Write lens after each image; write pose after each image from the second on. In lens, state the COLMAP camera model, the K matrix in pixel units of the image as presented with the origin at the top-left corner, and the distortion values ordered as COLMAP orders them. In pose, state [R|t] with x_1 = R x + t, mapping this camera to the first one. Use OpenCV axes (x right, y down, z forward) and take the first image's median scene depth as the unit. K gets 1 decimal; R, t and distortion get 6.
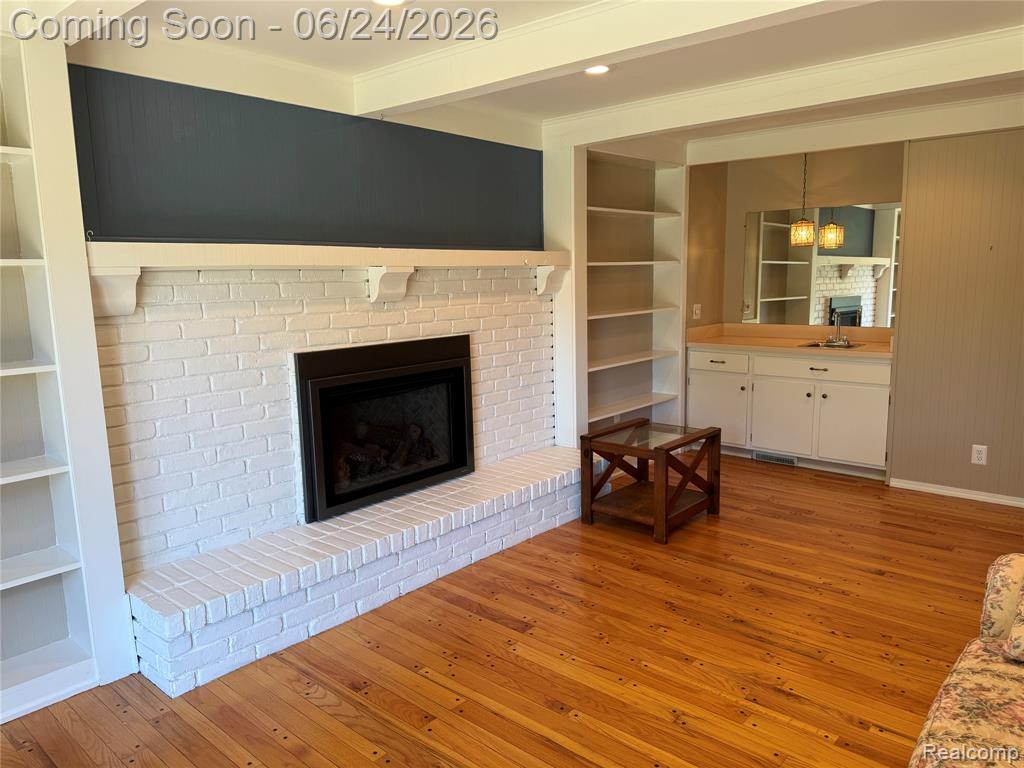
lens RADIAL K [[724.1, 0, 514.4], [0, 724.1, 385.6], [0, 0, 1]] dist [0.030447, -0.026615]
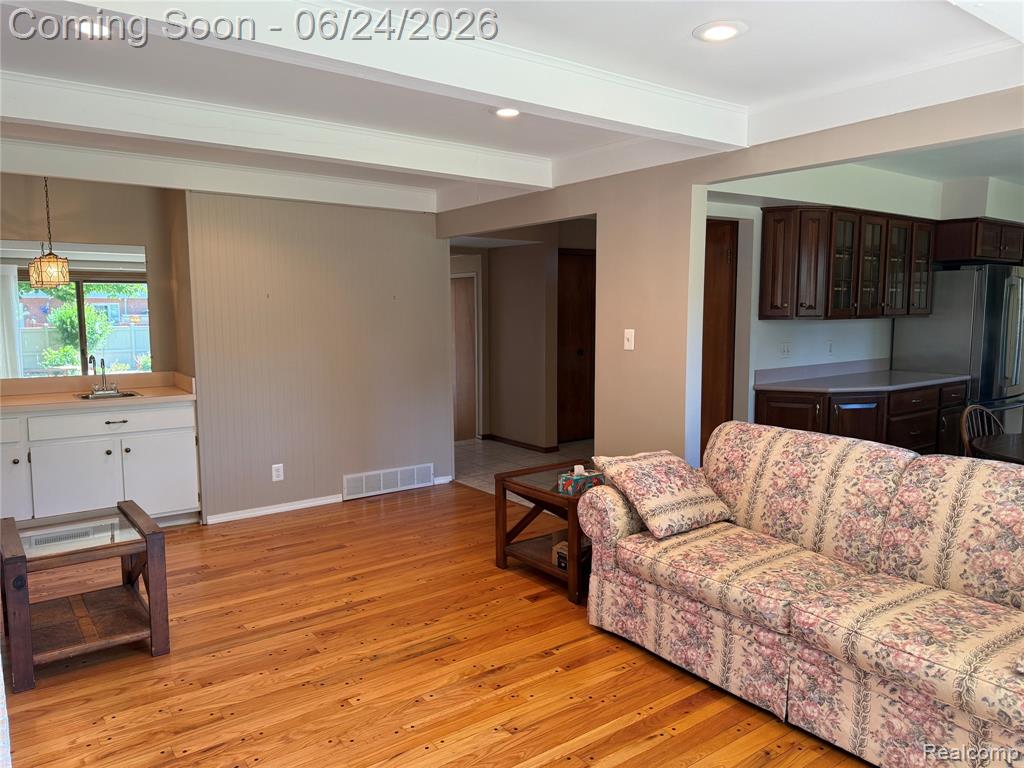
lens RADIAL K [[724.1, 0, 512.5], [0, 724.1, 383.3], [0, 0, 1]] dist [0.030447, -0.026615]
pose [[0.218171, -0.080821, 0.972558, -0.460306], [0.152756, 0.987109, 0.047763, -0.050768], [-0.963881, 0.138143, 0.227704, 0.422904]]
